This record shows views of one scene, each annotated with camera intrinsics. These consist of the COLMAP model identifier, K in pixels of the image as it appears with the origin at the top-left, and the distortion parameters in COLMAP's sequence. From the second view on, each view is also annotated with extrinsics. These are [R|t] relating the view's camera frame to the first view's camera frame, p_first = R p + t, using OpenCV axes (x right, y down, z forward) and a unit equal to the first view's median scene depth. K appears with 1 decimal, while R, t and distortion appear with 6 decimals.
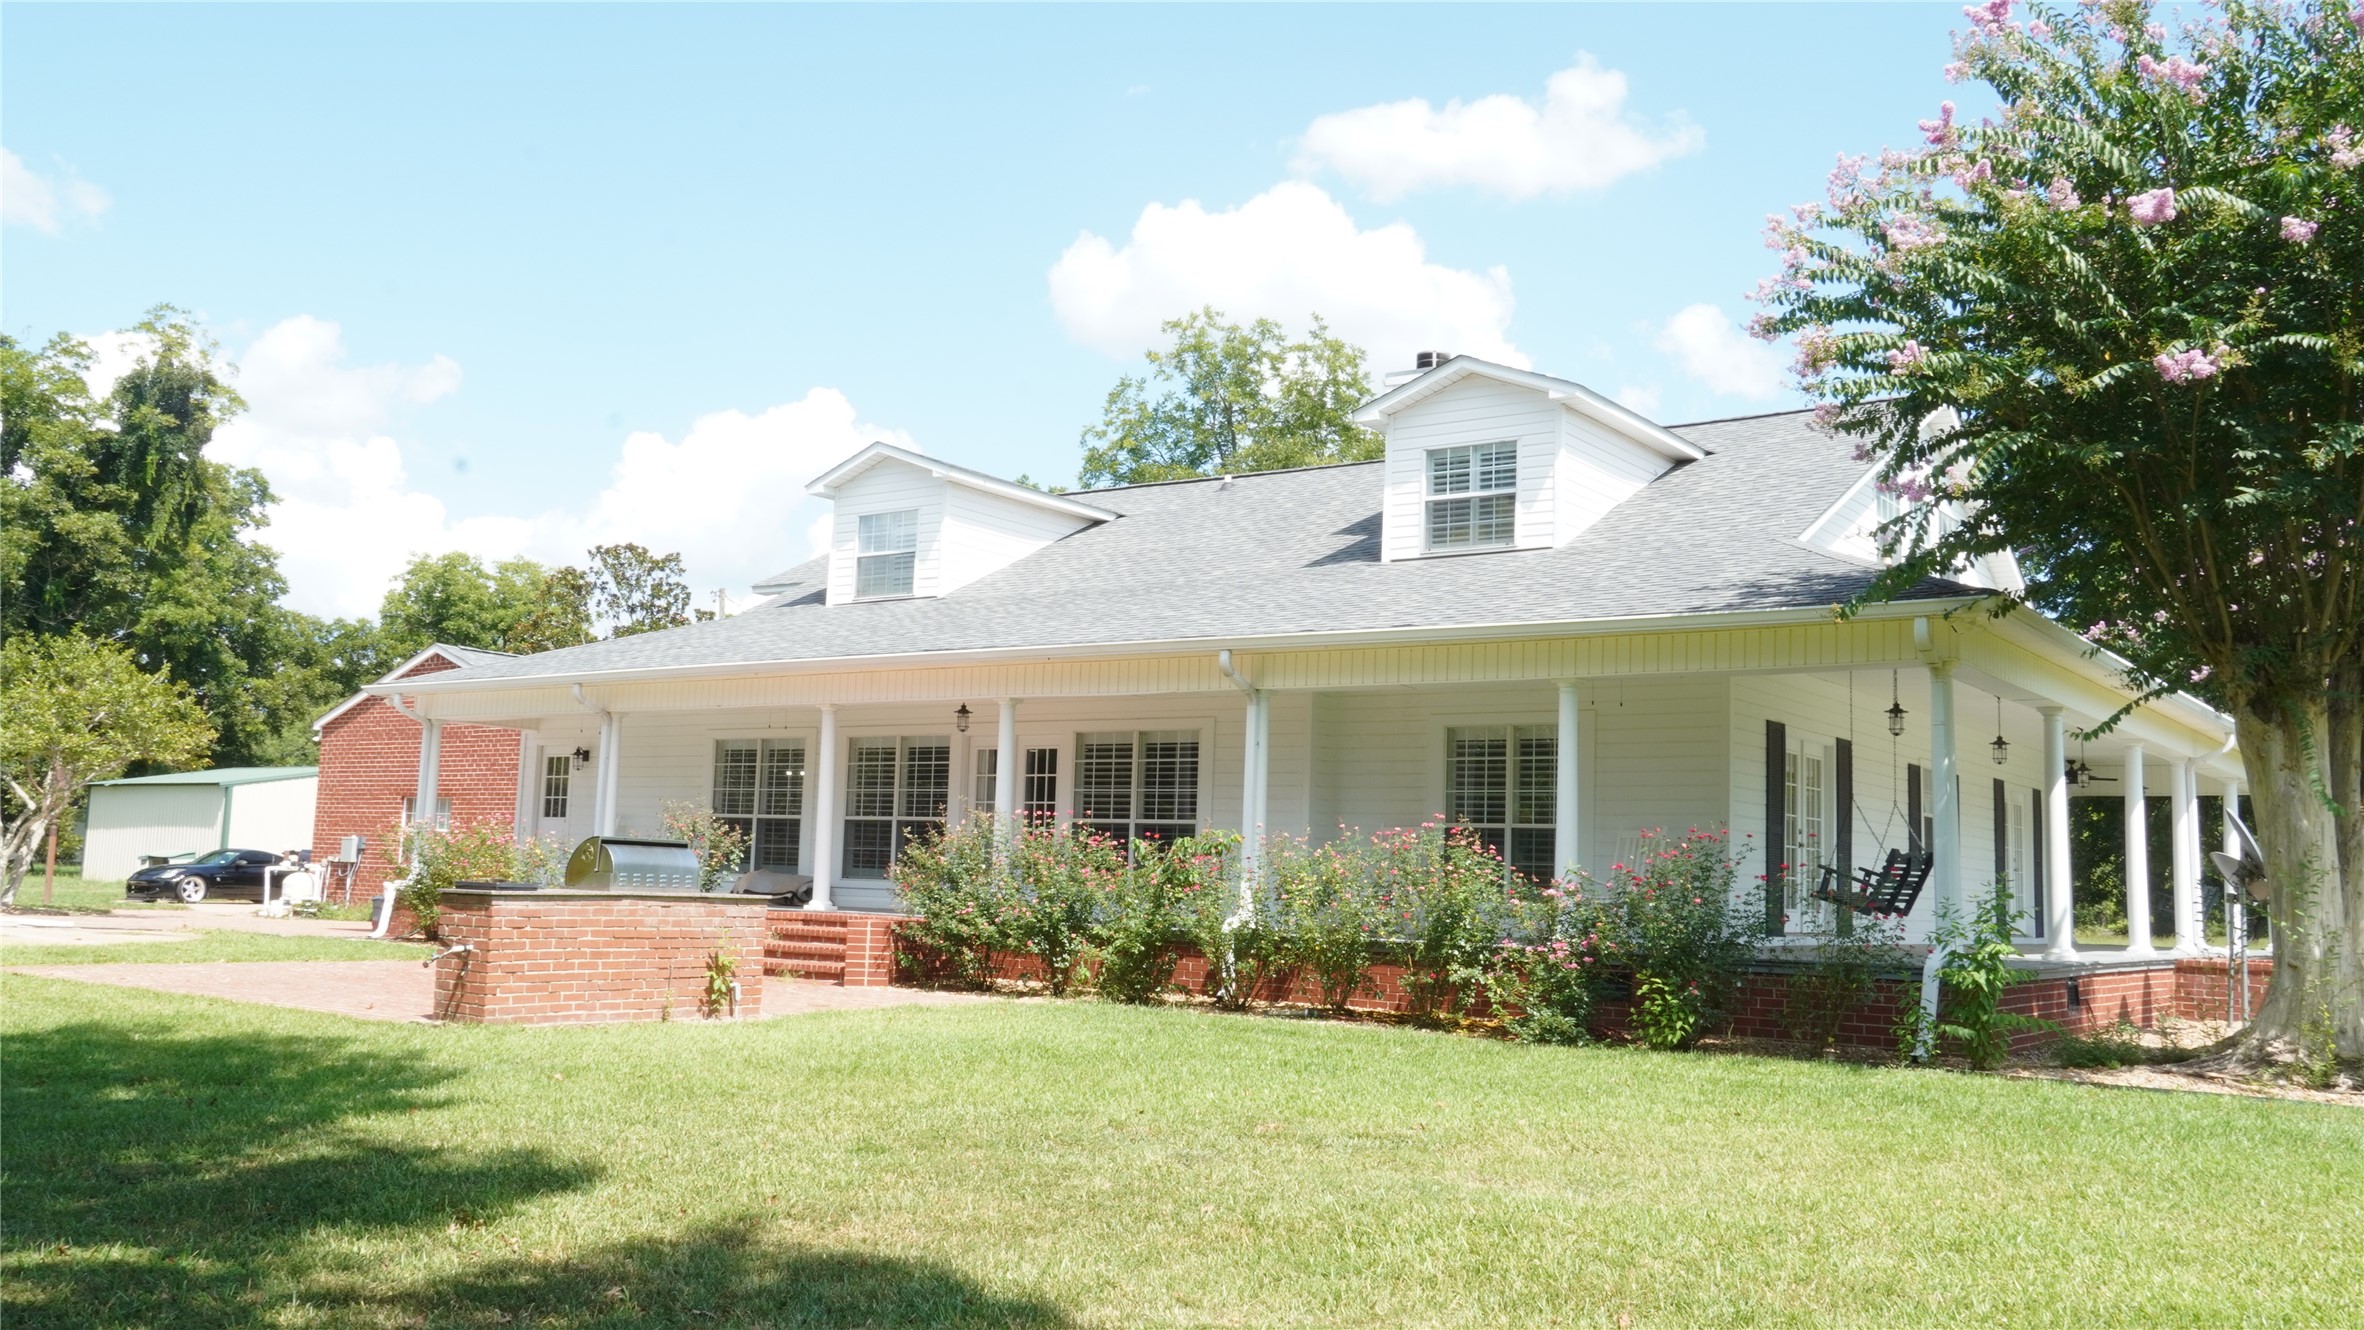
lens RADIAL K [[1942.0, 0, 1182.0], [0, 1942.0, 665.0], [0, 0, 1]] dist [-0.002626, -0.000900]
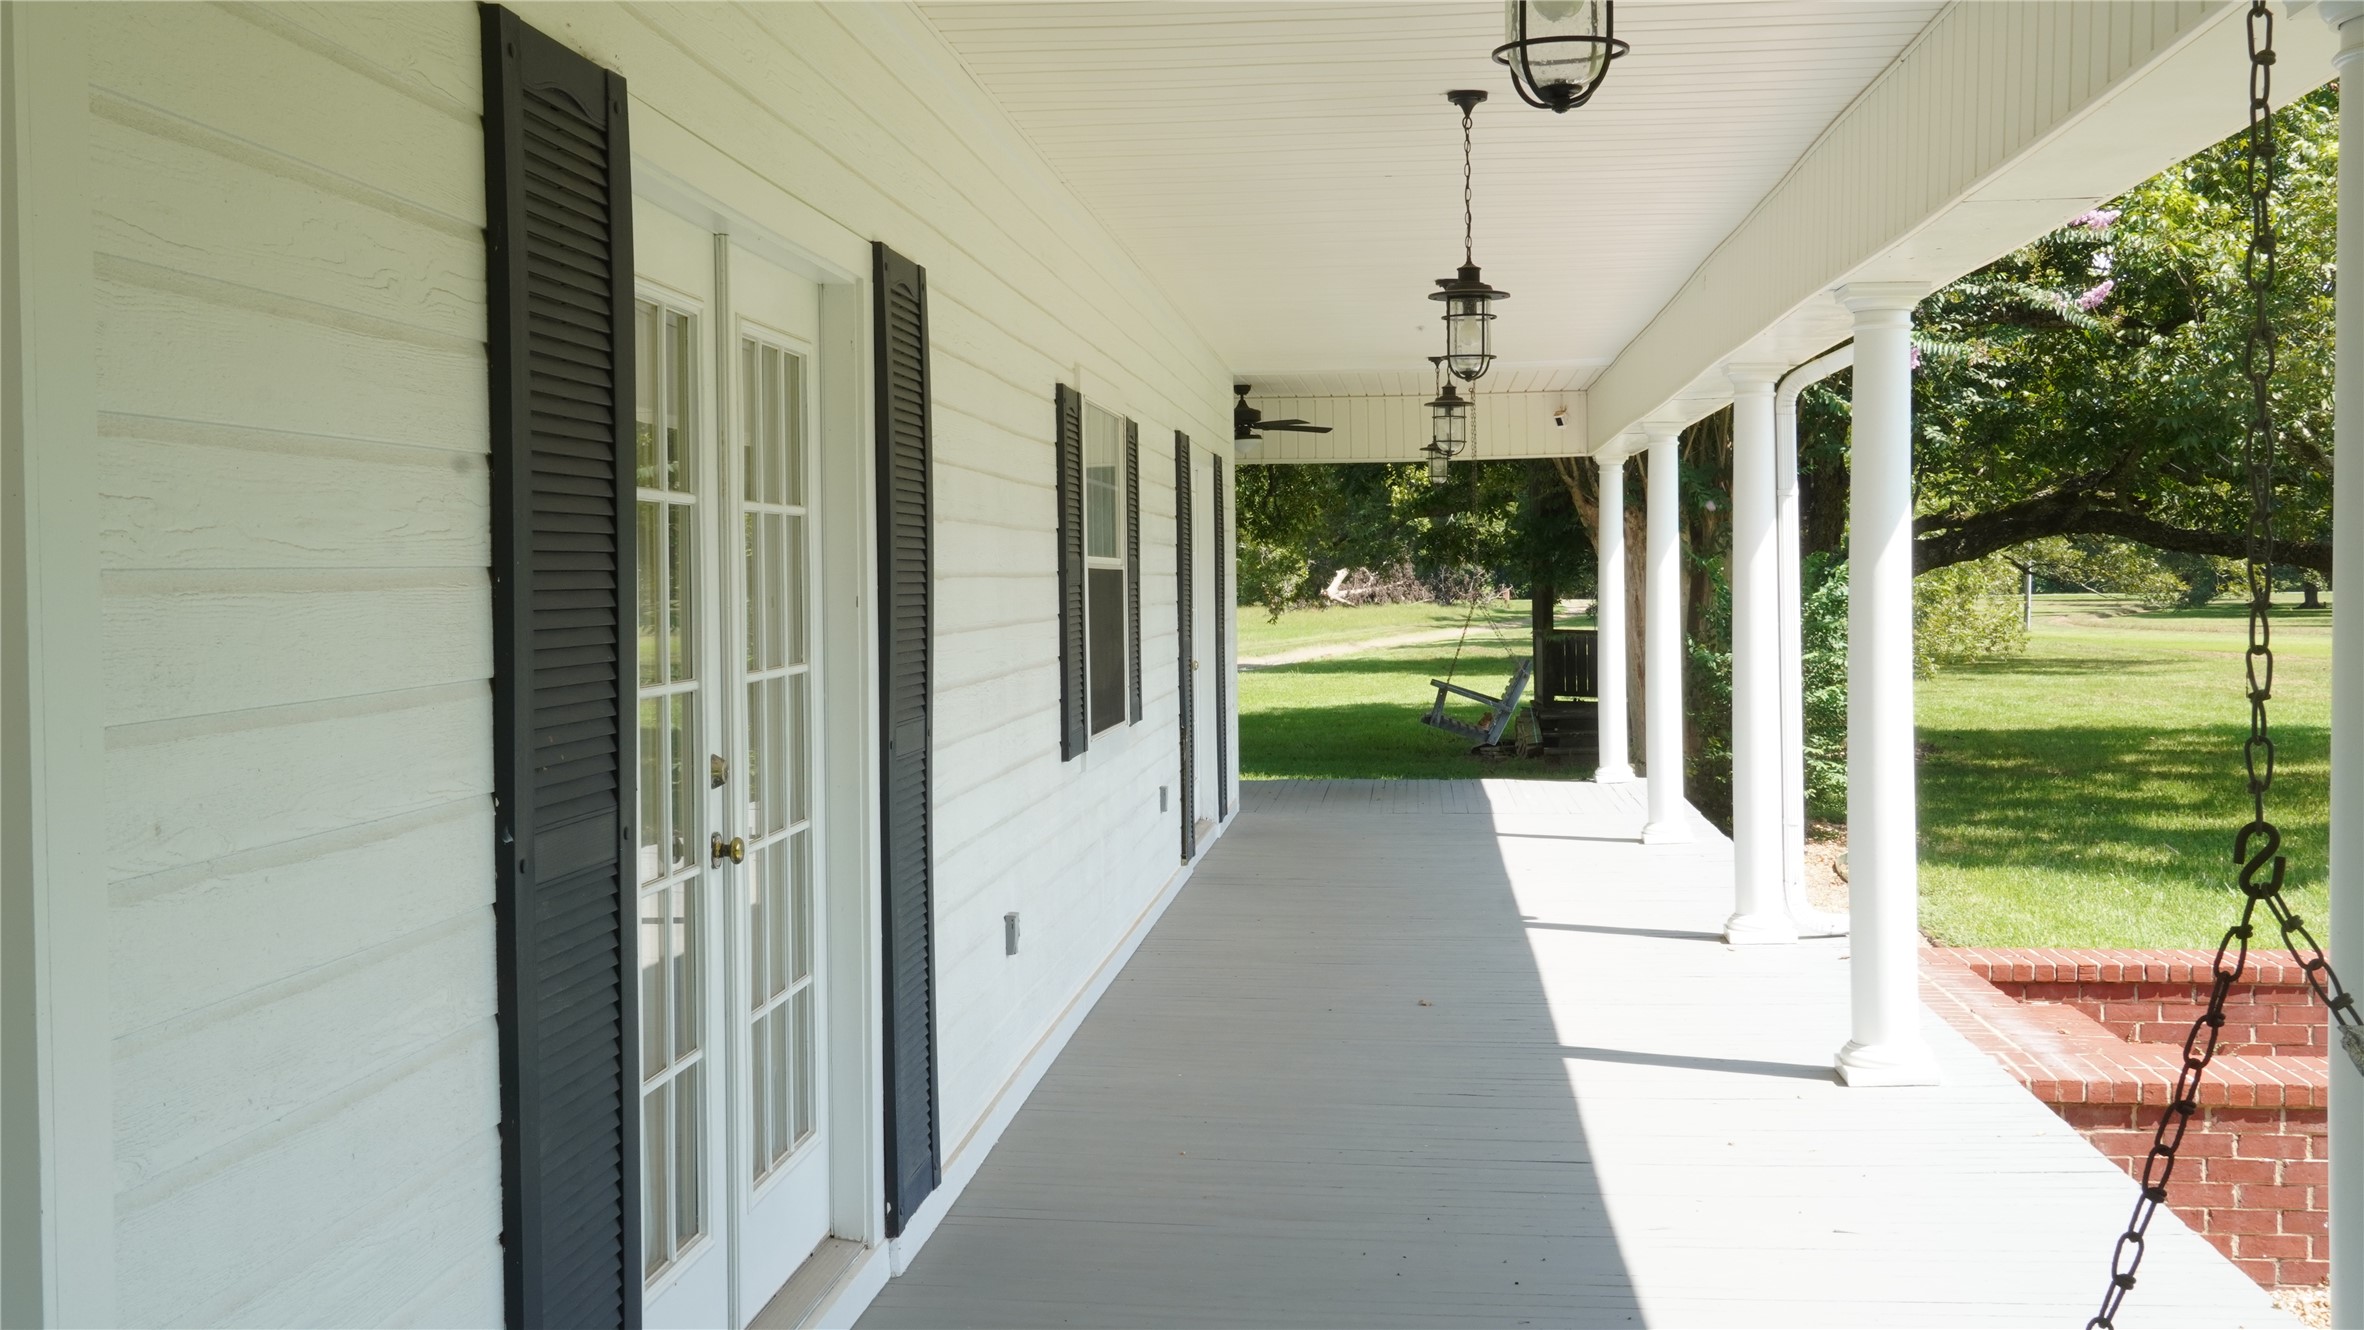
lens RADIAL K [[2515.7, 0, 1182.0], [0, 2515.7, 665.0], [0, 0, 1]] dist [-0.001507, -0.000832]
pose [[0.862718, -0.059598, 0.502160, 0.312486], [-0.018400, 0.988673, 0.148952, 0.055215], [-0.505350, -0.137743, 0.851850, 1.018458]]
